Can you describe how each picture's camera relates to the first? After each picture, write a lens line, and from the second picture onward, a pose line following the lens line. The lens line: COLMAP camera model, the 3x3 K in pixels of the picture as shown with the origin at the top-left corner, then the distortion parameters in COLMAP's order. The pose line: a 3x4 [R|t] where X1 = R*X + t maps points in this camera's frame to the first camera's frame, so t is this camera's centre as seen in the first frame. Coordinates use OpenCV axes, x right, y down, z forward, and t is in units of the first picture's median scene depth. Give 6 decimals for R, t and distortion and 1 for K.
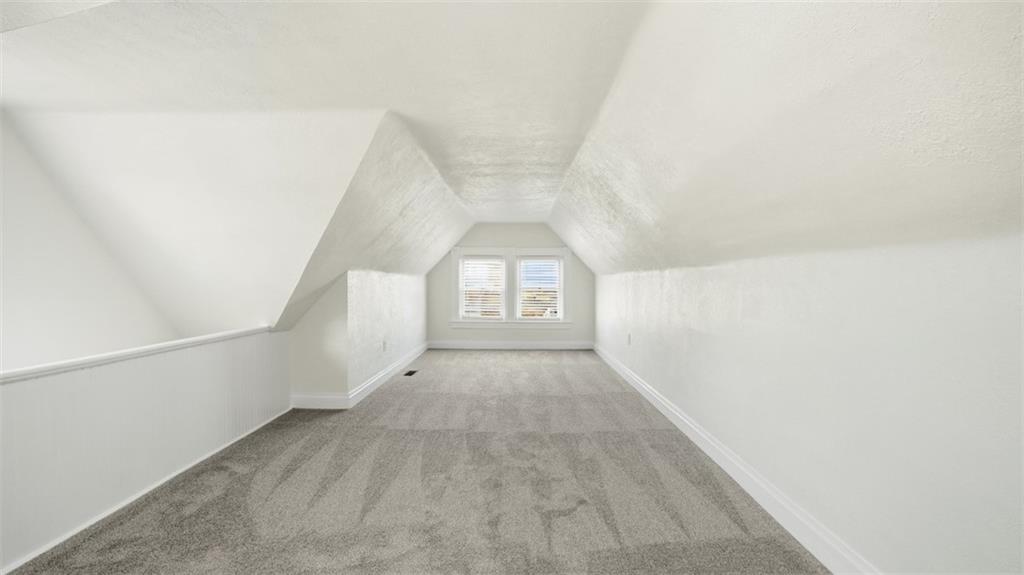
lens RADIAL K [[490.7, 0, 512.0], [0, 490.7, 287.5], [0, 0, 1]] dist [-0.042418, 0.029814]
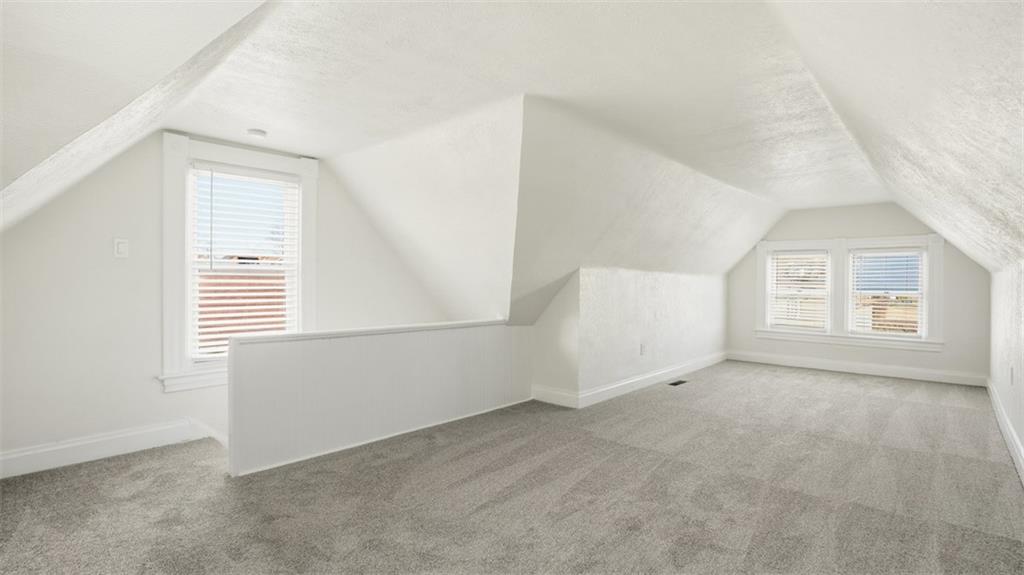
lens RADIAL K [[490.7, 0, 512.0], [0, 490.7, 287.5], [0, 0, 1]] dist [-0.042418, 0.029814]
pose [[0.741260, 0.006100, -0.671190, 0.275541], [-0.014235, 0.999877, -0.006634, 0.015401], [0.671067, 0.014472, 0.741255, 0.210921]]
